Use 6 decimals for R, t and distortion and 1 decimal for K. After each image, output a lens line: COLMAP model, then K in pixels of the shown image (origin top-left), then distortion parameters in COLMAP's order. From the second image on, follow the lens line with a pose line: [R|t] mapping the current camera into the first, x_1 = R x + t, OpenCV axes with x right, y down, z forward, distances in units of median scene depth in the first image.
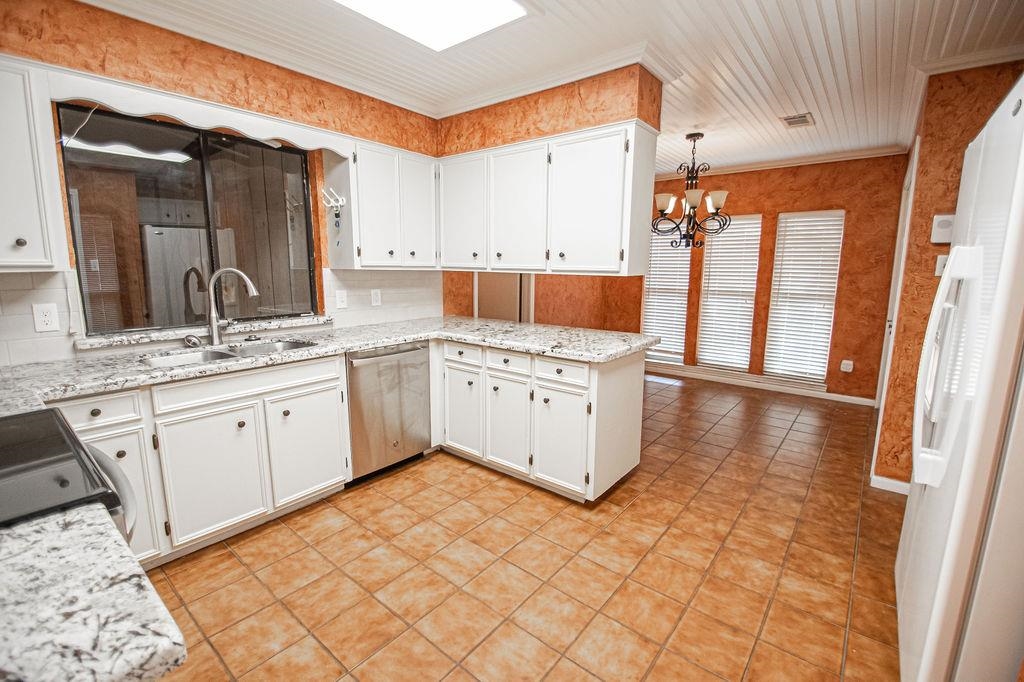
lens RADIAL K [[447.6, 0, 513.7], [0, 447.6, 337.8], [0, 0, 1]] dist [0.006476, -0.013533]
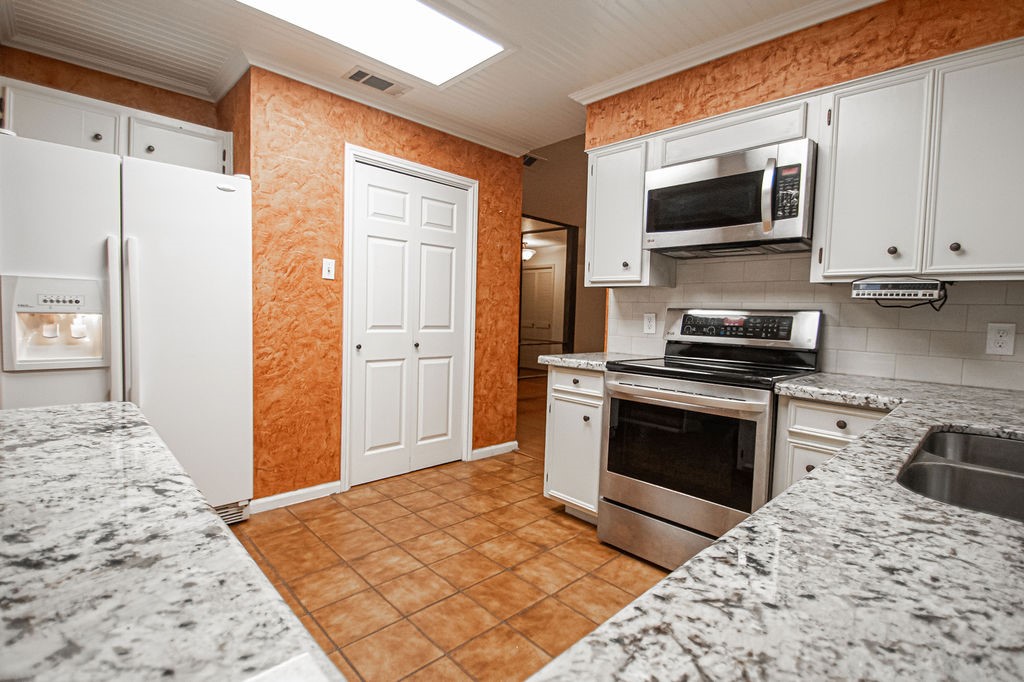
lens RADIAL K [[479.0, 0, 509.3], [0, 479.0, 338.3], [0, 0, 1]] dist [-0.000013, -0.012194]
pose [[-0.990330, -0.045430, 0.131081, -0.214857], [-0.017132, 0.977677, 0.209414, -0.112157], [-0.137669, 0.205143, -0.969001, 1.153249]]
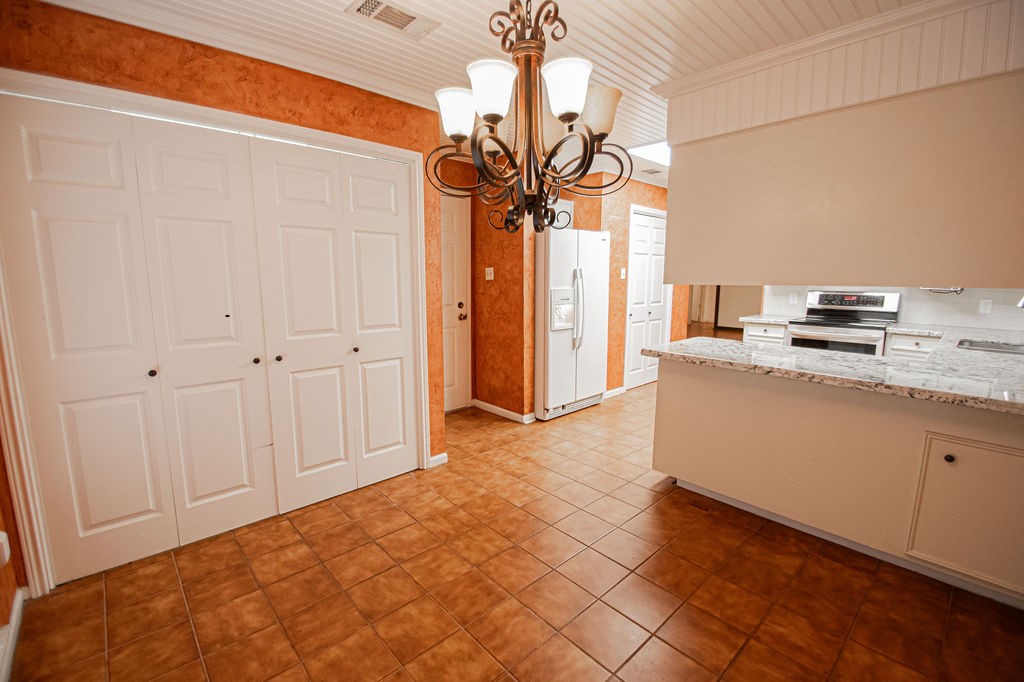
lens RADIAL K [[447.6, 0, 511.4], [0, 447.6, 336.2], [0, 0, 1]] dist [0.006476, -0.013533]
pose [[-0.988675, -0.032920, 0.146417, 0.480908], [0.011260, 0.956621, 0.291118, -0.323189], [-0.149649, 0.289470, -0.945416, 2.013969]]
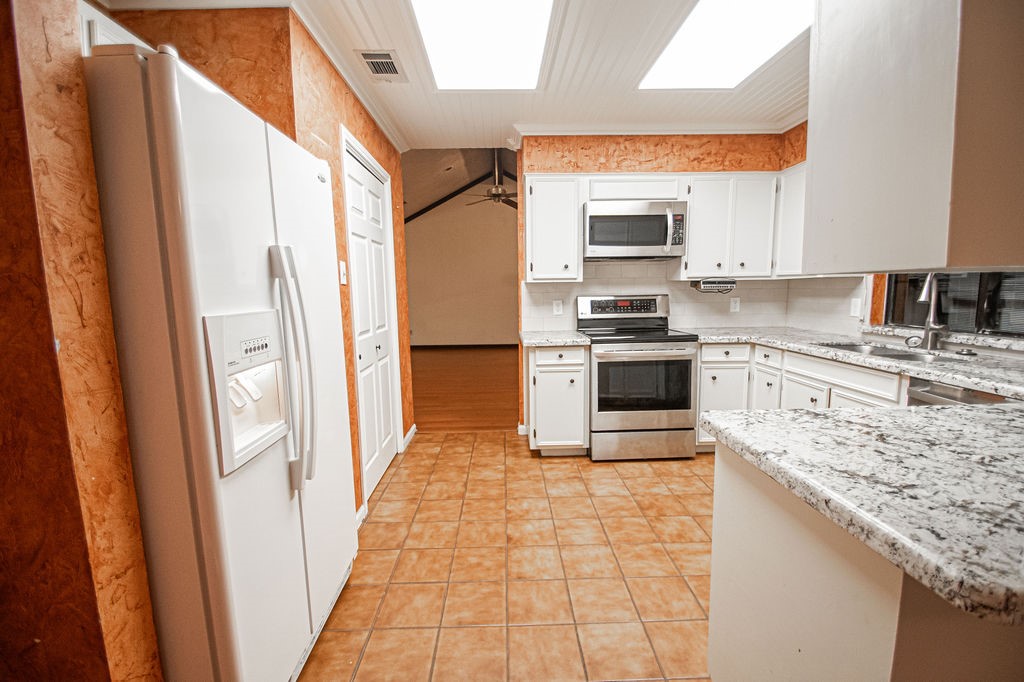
lens RADIAL K [[447.6, 0, 510.2], [0, 447.6, 342.3], [0, 0, 1]] dist [0.006476, -0.013533]
pose [[-0.766737, 0.082875, -0.636590, 0.612318], [-0.090386, 0.967817, 0.234861, -0.133872], [0.635567, 0.237615, -0.734570, 1.017933]]
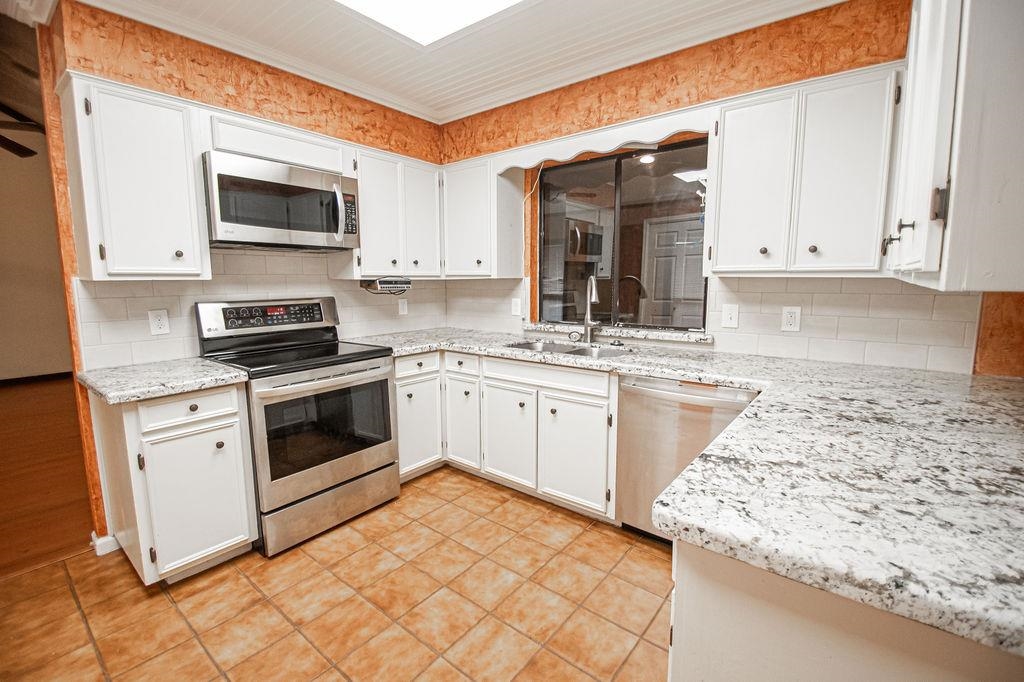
lens RADIAL K [[447.6, 0, 511.7], [0, 447.6, 338.2], [0, 0, 1]] dist [0.006476, -0.013533]
pose [[0.002873, 0.124632, -0.992199, 0.432700], [-0.151996, 0.980729, 0.122752, -0.097047], [0.988377, 0.150458, 0.021761, 0.699288]]
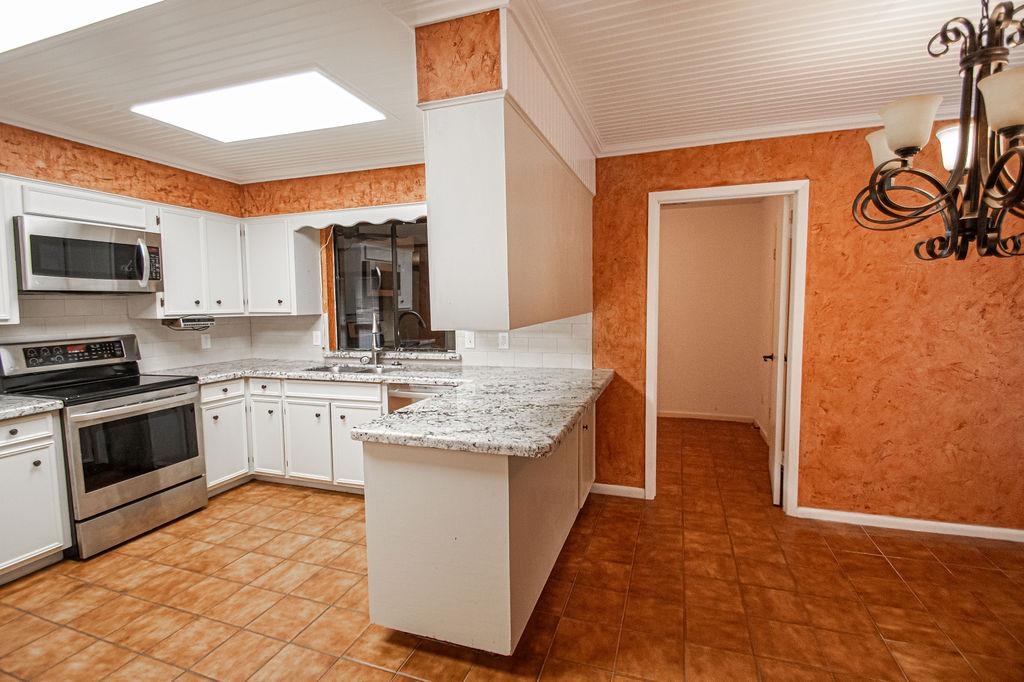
lens RADIAL K [[479.0, 0, 515.5], [0, 479.0, 337.6], [0, 0, 1]] dist [-0.000013, -0.012194]
pose [[0.345417, 0.057492, -0.936686, 0.870743], [-0.132779, 0.991075, 0.011866, -0.137049], [0.929008, 0.120274, 0.349968, 0.778594]]
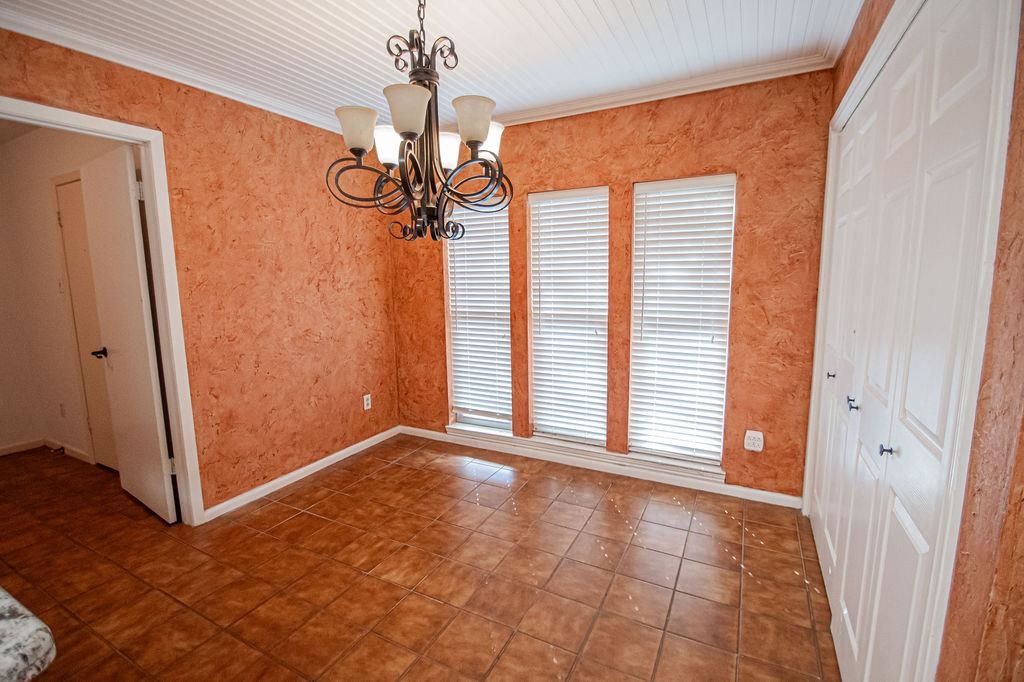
lens RADIAL K [[447.6, 0, 511.5], [0, 447.6, 337.9], [0, 0, 1]] dist [0.006476, -0.013533]
pose [[0.979785, -0.049738, 0.193773, 0.532912], [0.053420, 0.998476, -0.013823, -0.131472], [-0.192790, 0.023895, 0.980949, 0.787042]]
